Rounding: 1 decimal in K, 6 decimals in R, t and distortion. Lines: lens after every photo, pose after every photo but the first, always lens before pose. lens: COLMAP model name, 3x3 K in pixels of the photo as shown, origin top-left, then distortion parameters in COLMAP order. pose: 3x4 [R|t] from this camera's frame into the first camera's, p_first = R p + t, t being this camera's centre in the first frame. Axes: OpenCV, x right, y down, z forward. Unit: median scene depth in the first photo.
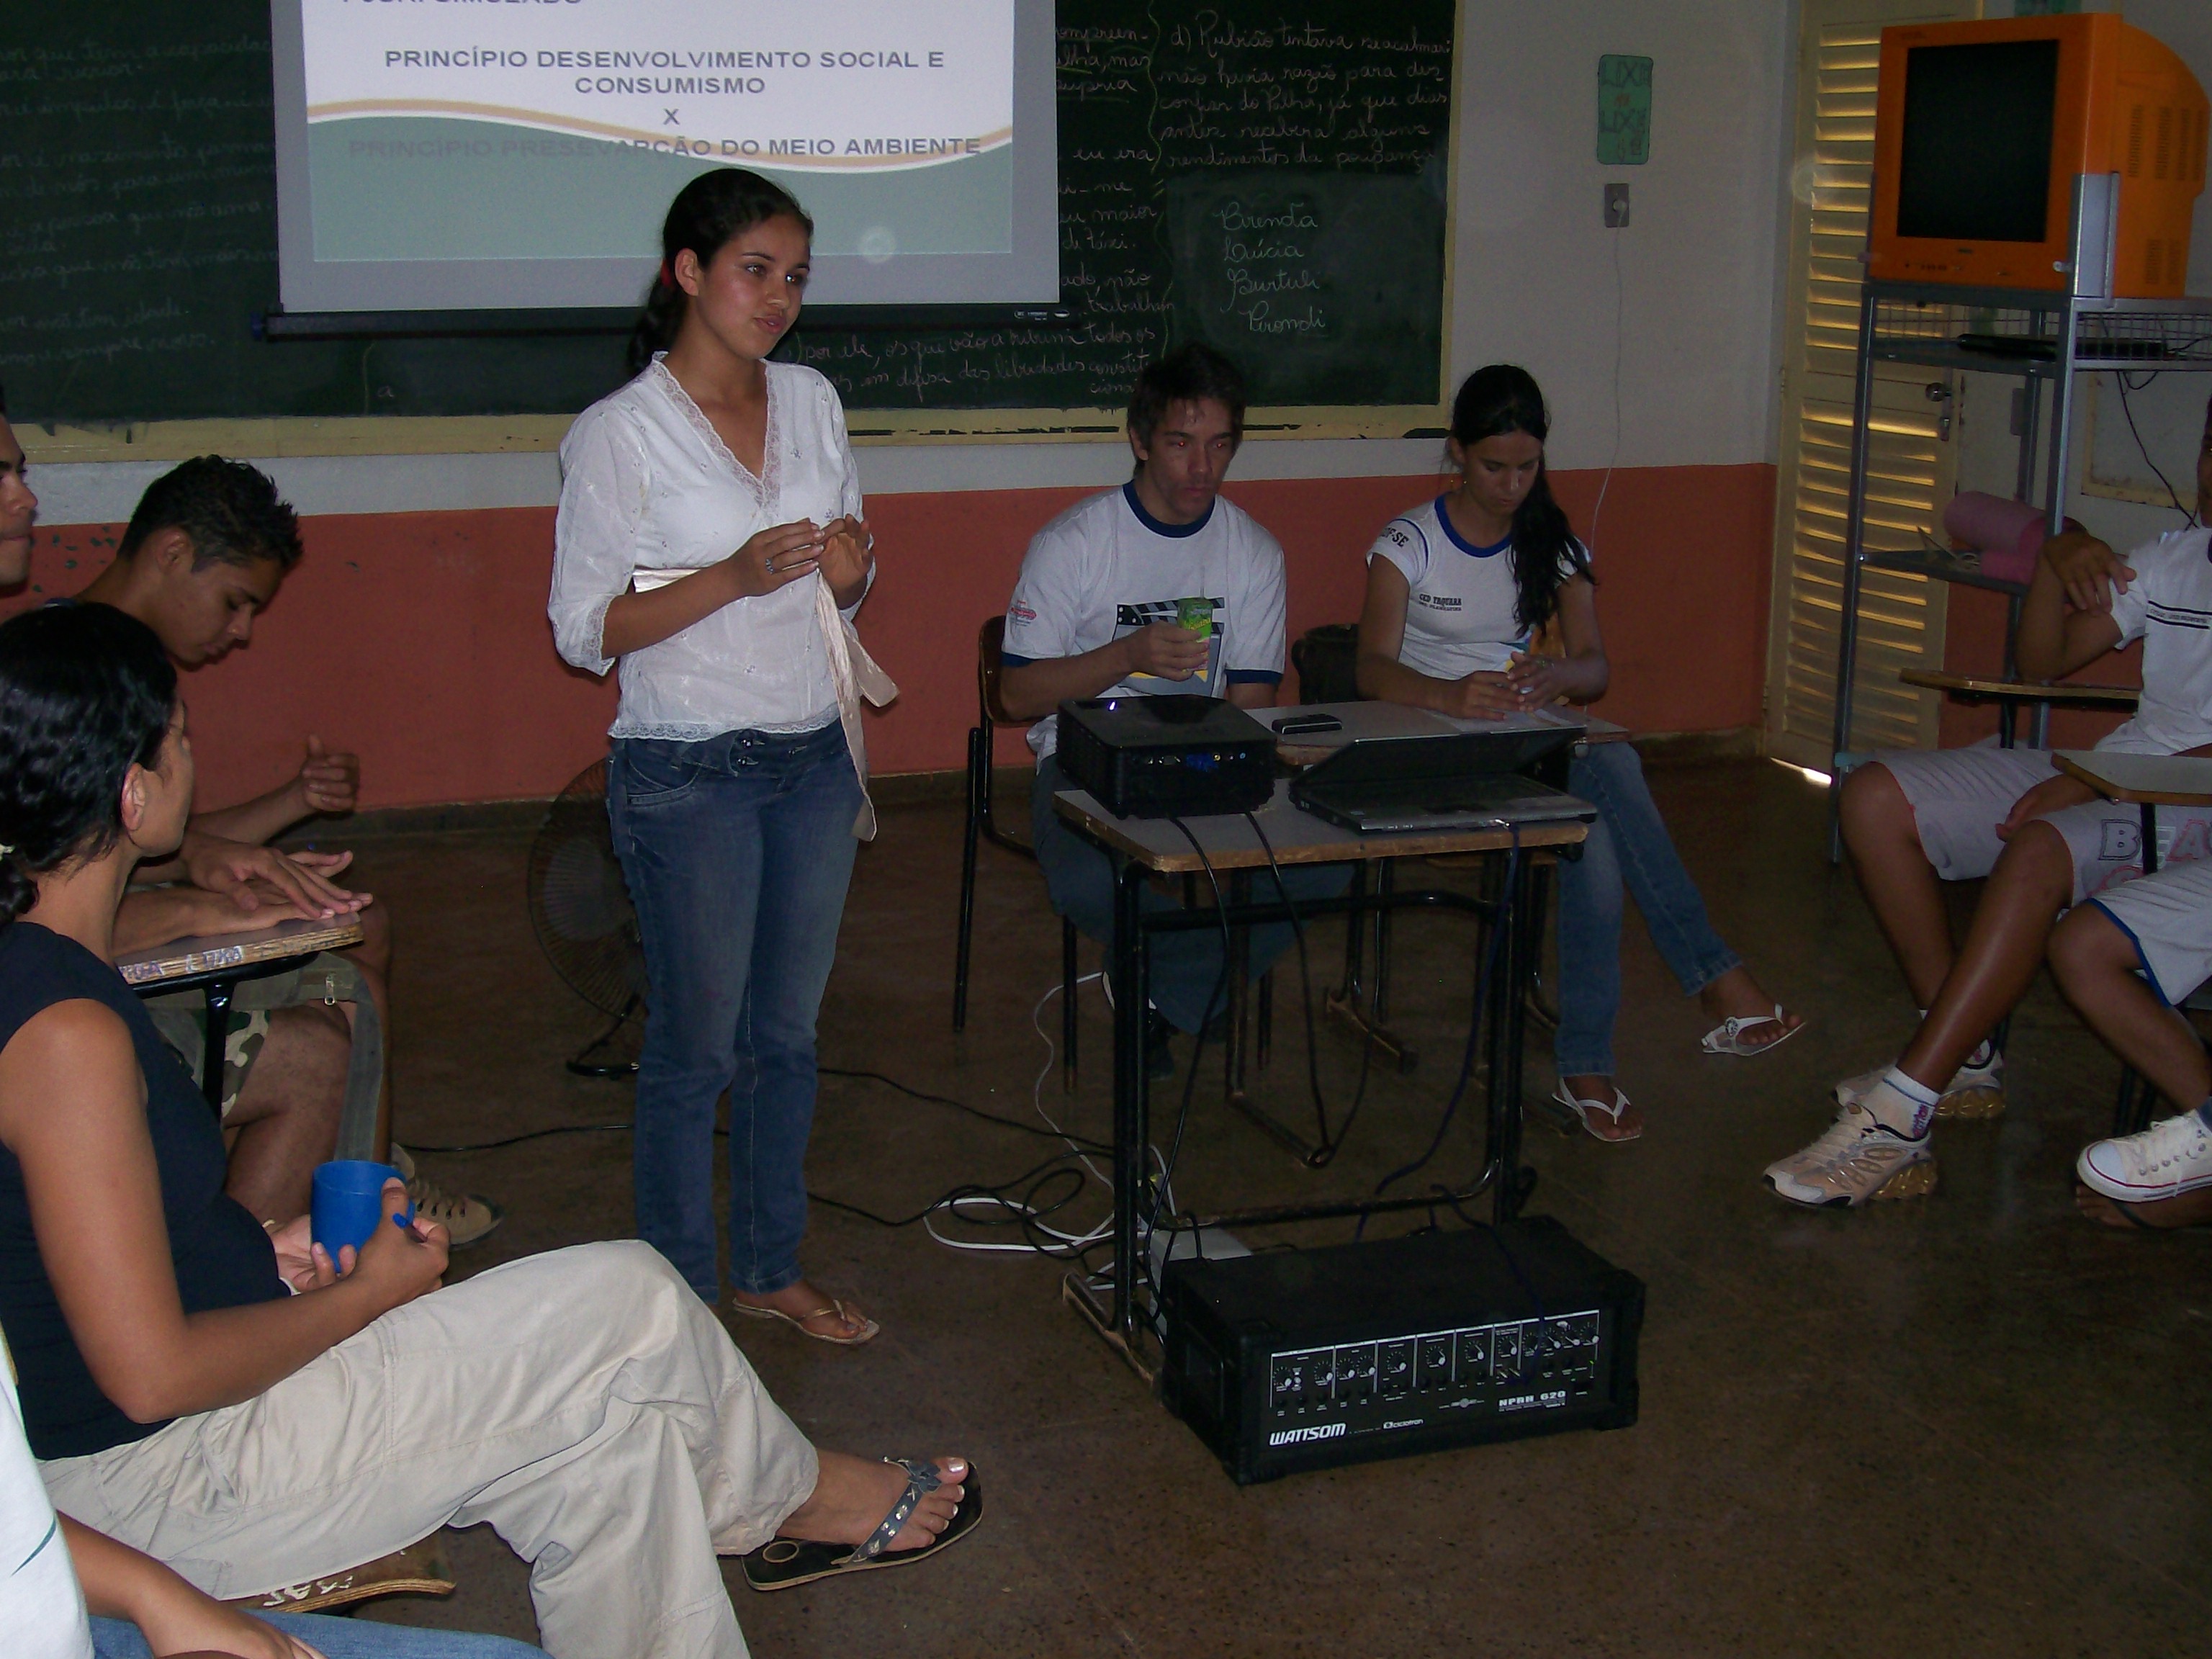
lens RADIAL K [[2977.8, 0, 1133.4], [0, 2977.8, 831.0], [0, 0, 1]] dist [-0.146993, 0.093518]
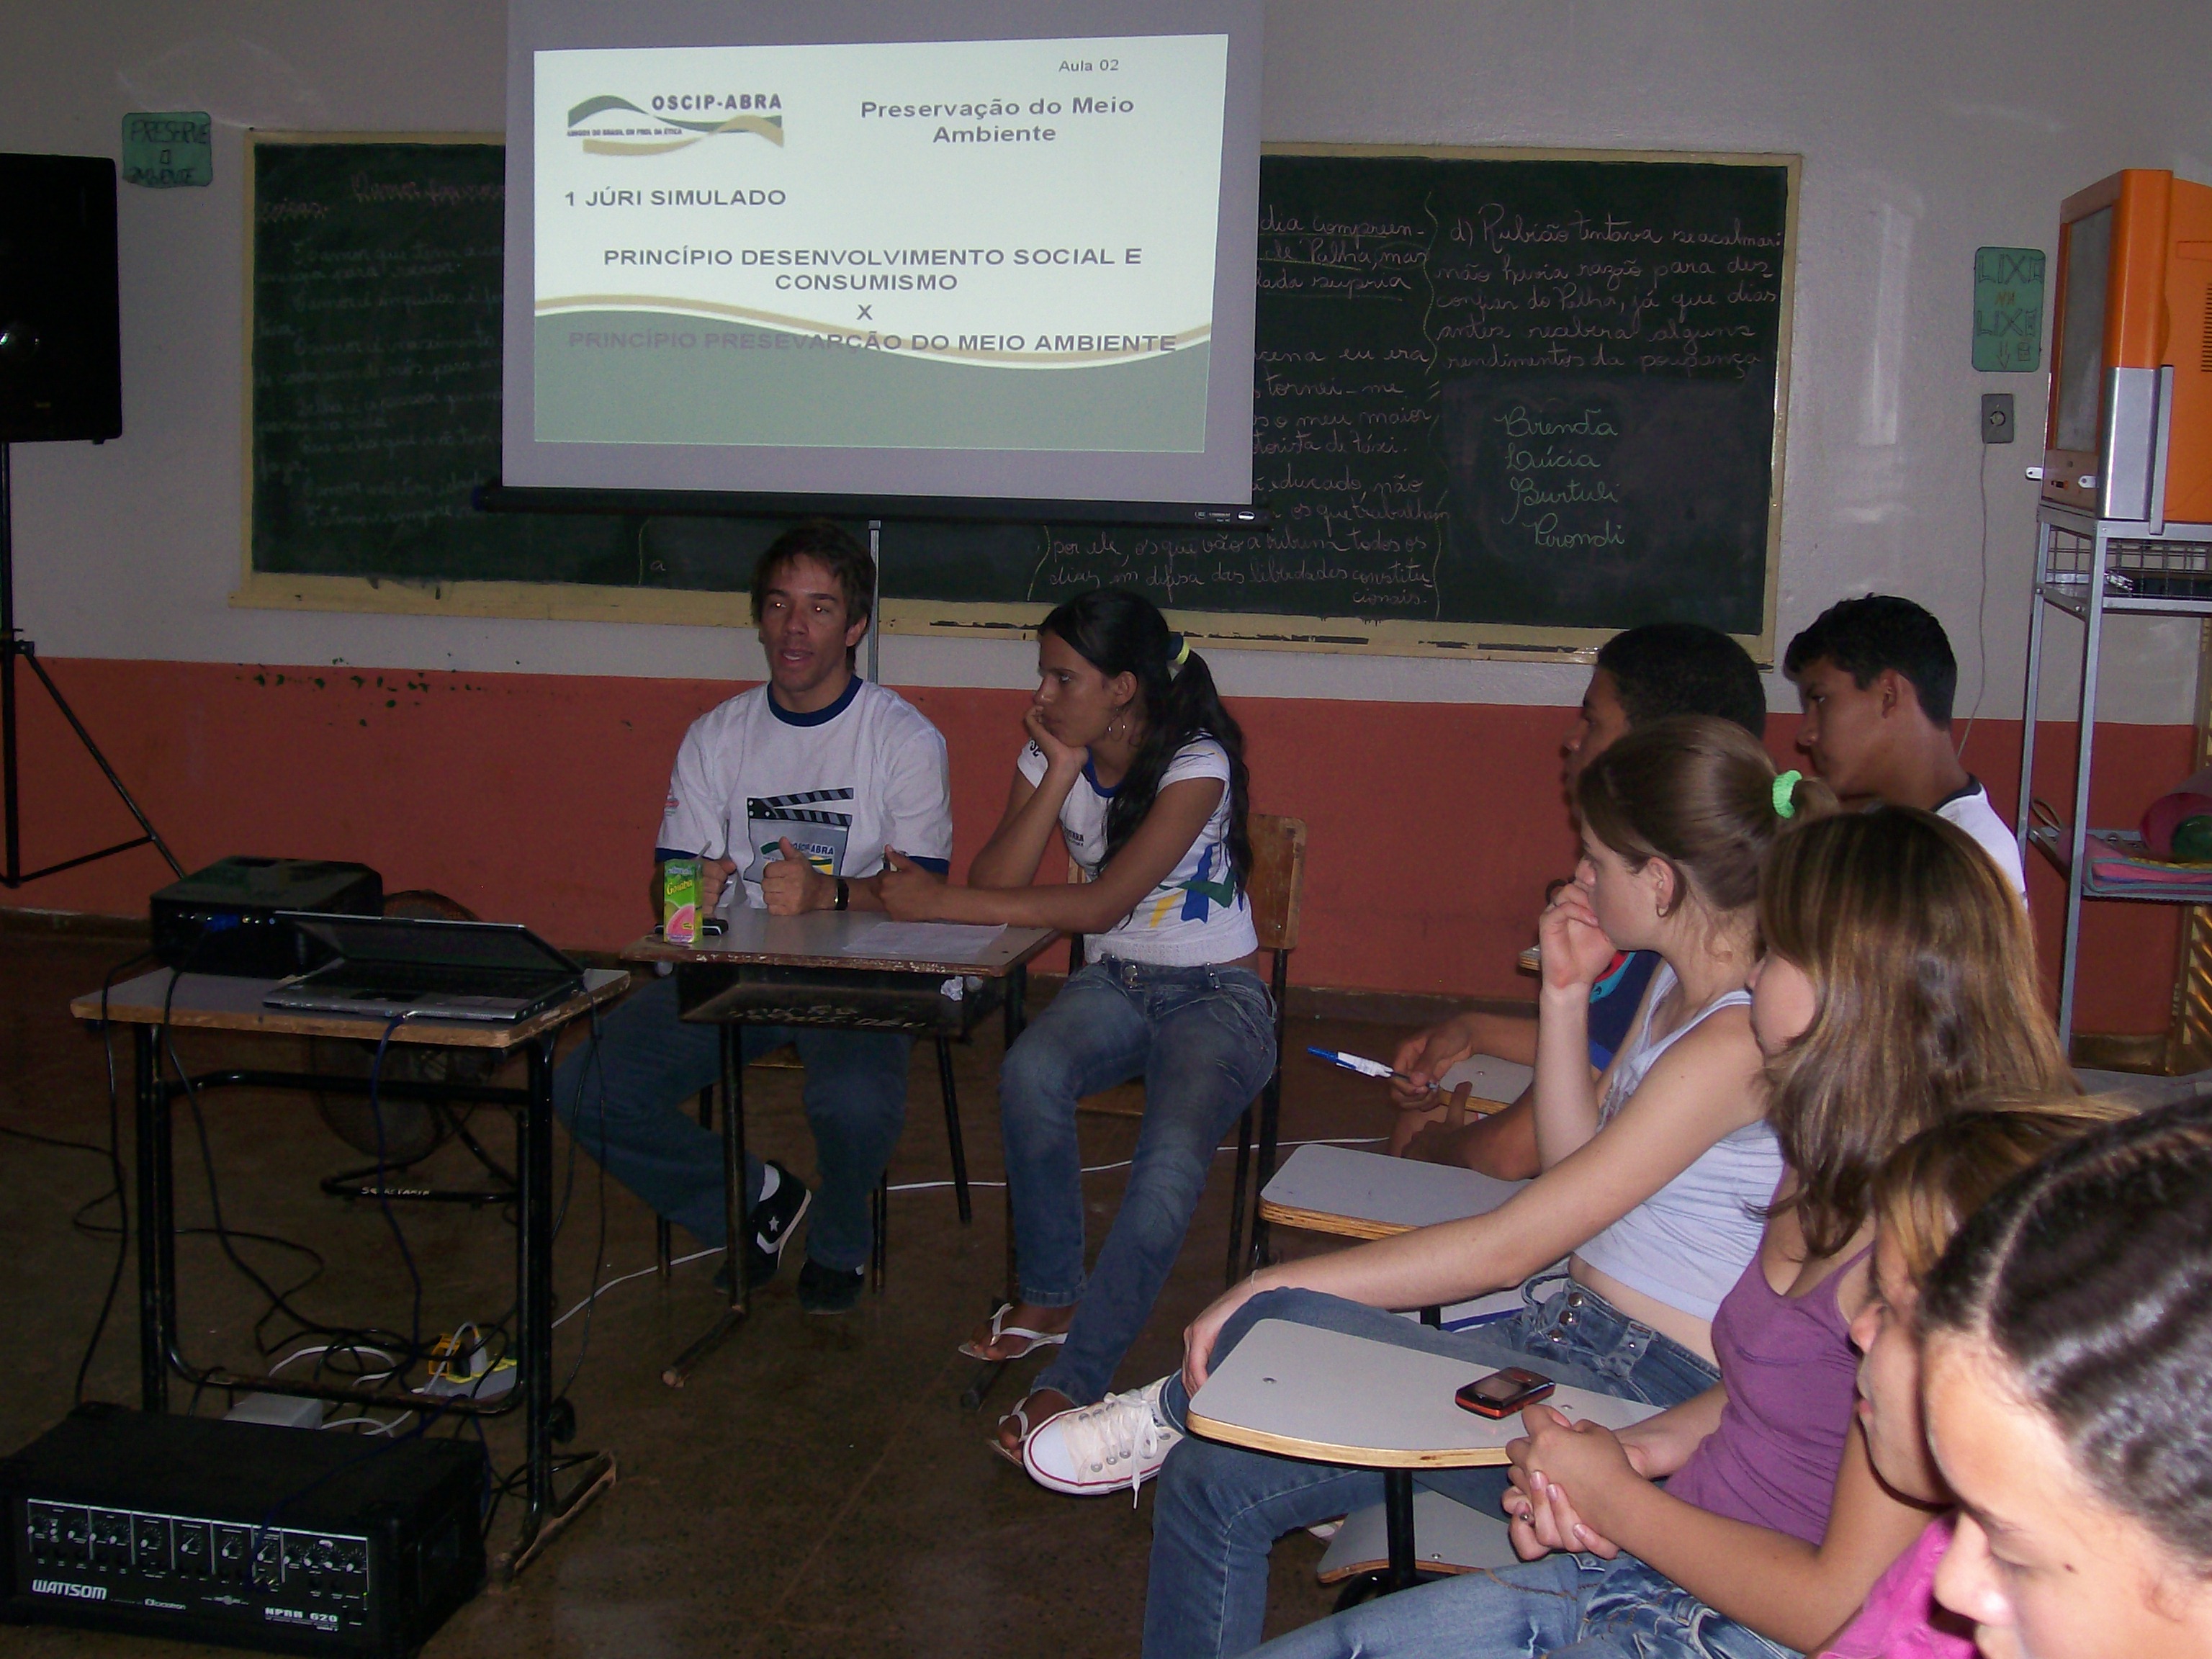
lens RADIAL K [[2977.8, 0, 1133.4], [0, 2977.8, 831.0], [0, 0, 1]] dist [-0.146993, 0.093518]
pose [[0.864854, 0.082885, -0.495134, 0.465792], [-0.118962, 0.992022, -0.041727, -0.030142], [0.487725, 0.094990, 0.867814, 0.163262]]
